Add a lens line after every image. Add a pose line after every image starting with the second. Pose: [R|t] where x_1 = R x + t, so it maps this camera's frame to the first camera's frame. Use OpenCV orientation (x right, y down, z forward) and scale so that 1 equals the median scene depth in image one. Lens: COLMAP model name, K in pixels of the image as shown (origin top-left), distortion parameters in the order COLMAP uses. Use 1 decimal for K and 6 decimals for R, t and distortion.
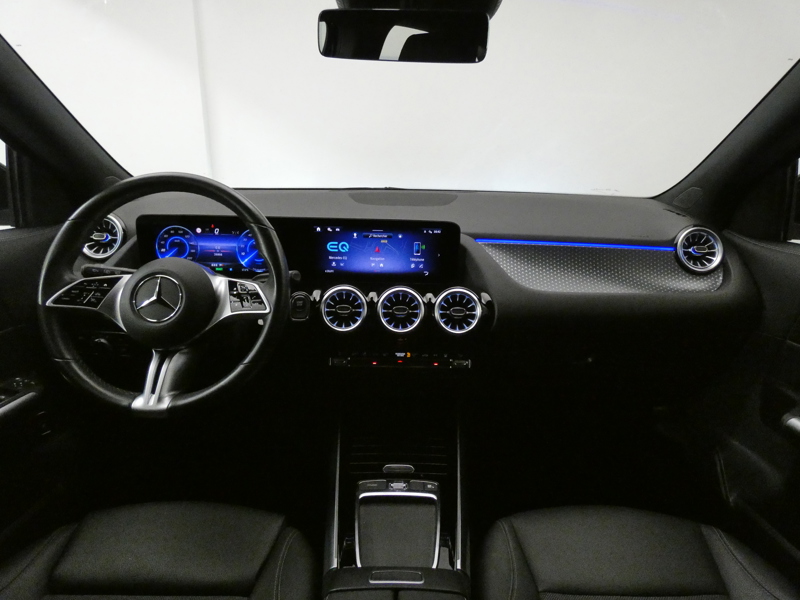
lens RADIAL K [[502.4, 0, 400.0], [0, 502.4, 300.0], [0, 0, 1]] dist [0.001533, -0.002433]
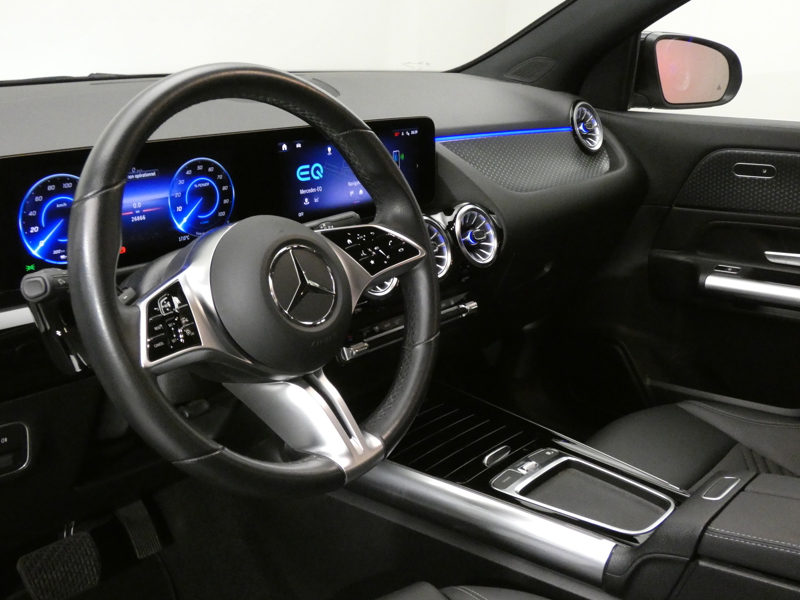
lens RADIAL K [[886.8, 0, 400.0], [0, 886.8, 300.0], [0, 0, 1]] dist [-0.061660, -0.024450]
pose [[0.648995, -0.233022, 0.724228, -0.871771], [0.217680, 0.969016, 0.116716, -0.056552], [-0.728986, 0.081902, 0.679611, 0.191893]]
